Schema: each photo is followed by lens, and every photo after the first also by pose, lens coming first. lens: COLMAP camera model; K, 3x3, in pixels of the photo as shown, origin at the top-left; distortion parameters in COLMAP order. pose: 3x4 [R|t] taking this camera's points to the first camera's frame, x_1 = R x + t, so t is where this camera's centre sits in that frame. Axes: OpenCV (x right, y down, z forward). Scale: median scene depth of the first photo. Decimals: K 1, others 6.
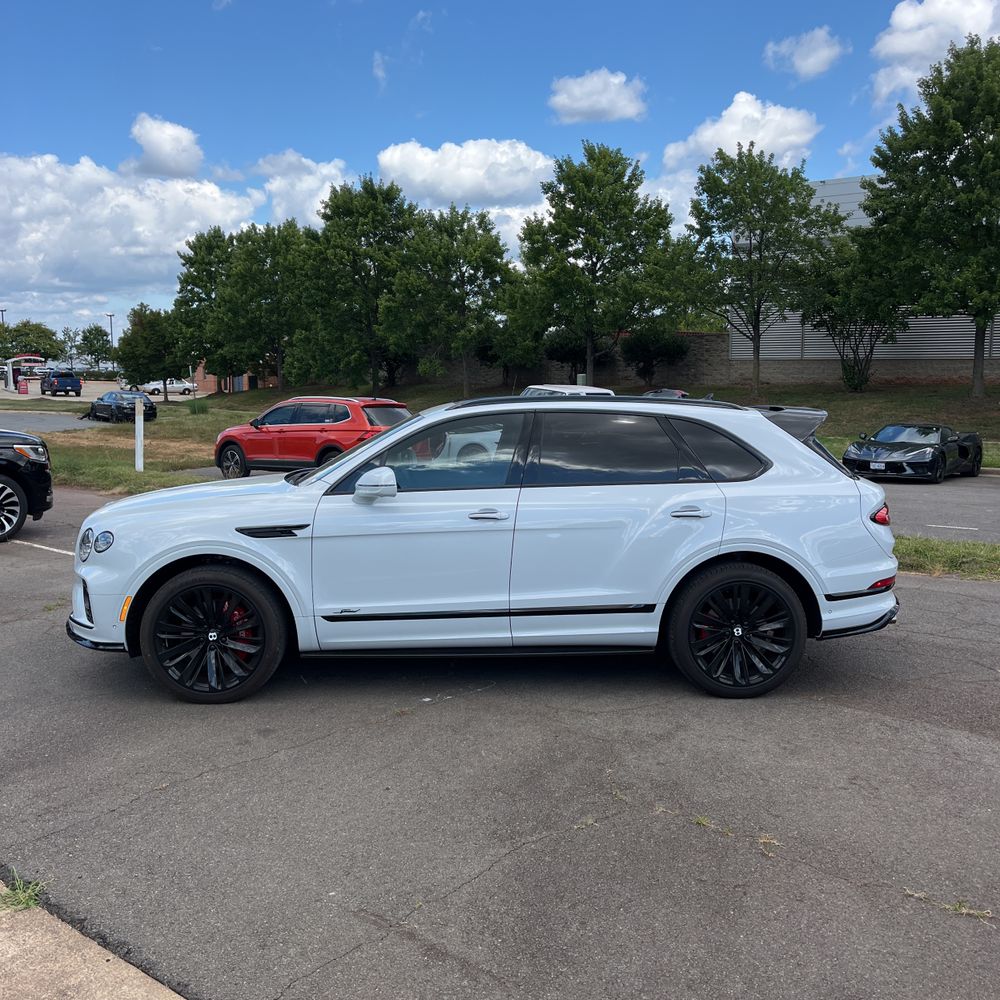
lens RADIAL K [[1018.3, 0, 510.6], [0, 1018.3, 473.4], [0, 0, 1]] dist [0.016632, 0.000000]
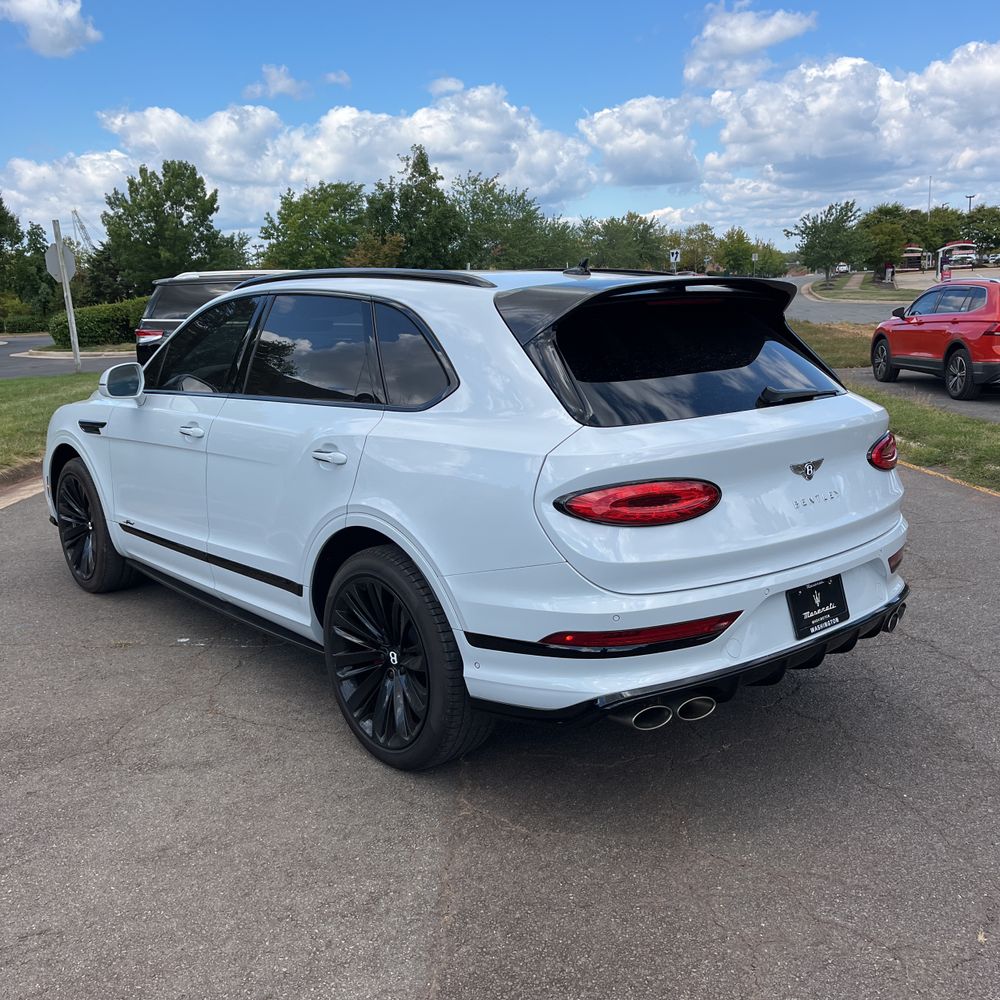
lens RADIAL K [[1018.3, 0, 499.1], [0, 1018.3, 493.3], [0, 0, 1]] dist [0.016632, 0.000000]
pose [[0.606741, 0.130622, -0.784094, 0.122114], [-0.032049, 0.989624, 0.140062, -0.004772], [0.794253, -0.059852, 0.604632, 0.116521]]
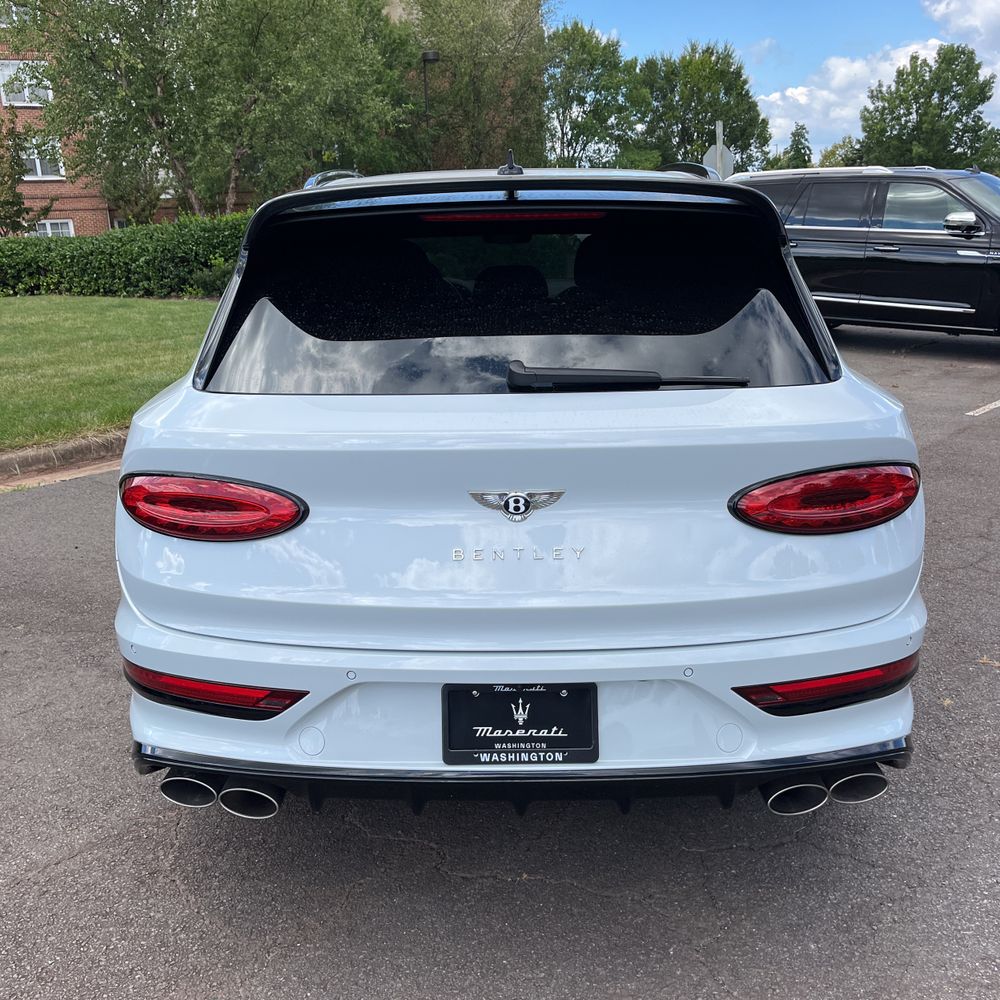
lens RADIAL K [[1018.3, 0, 484.9], [0, 1018.3, 506.7], [0, 0, 1]] dist [0.016632, 0.000000]
pose [[-0.072905, 0.269300, -0.960293, 0.119832], [-0.054633, 0.960331, 0.273458, -0.010230], [0.995841, 0.072400, -0.055300, 0.202596]]
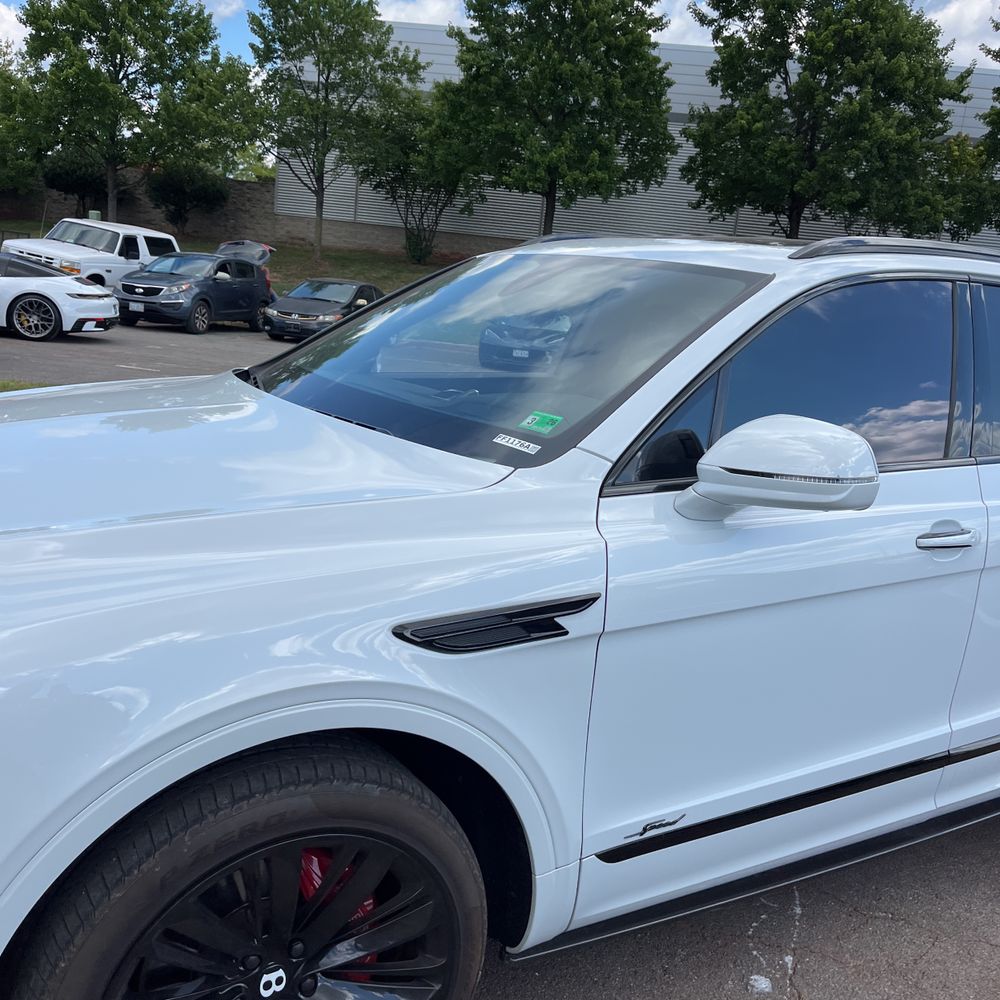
lens RADIAL K [[1018.3, 0, 494.6], [0, 1018.3, 500.3], [0, 0, 1]] dist [0.016632, 0.000000]
pose [[0.876805, -0.022920, 0.480300, -0.061306], [-0.053252, 0.988090, 0.144366, -0.003729], [-0.477888, -0.152158, 0.865142, 0.120942]]
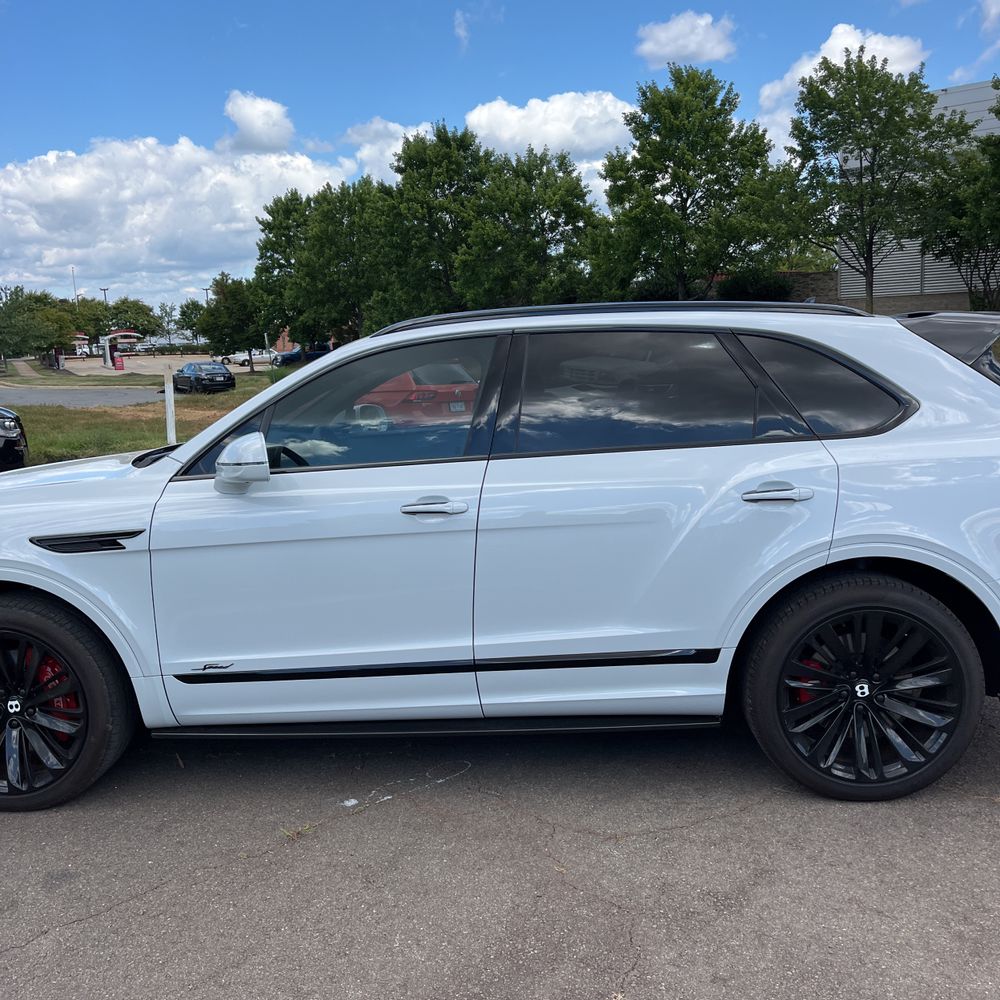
lens RADIAL K [[1018.3, 0, 498.2], [0, 1018.3, 494.7], [0, 0, 1]] dist [0.016632, 0.000000]
pose [[0.993312, -0.026898, -0.112280, 0.013875], [0.033471, 0.997809, 0.057074, 0.000112], [0.110499, -0.060450, 0.992036, 0.066607]]
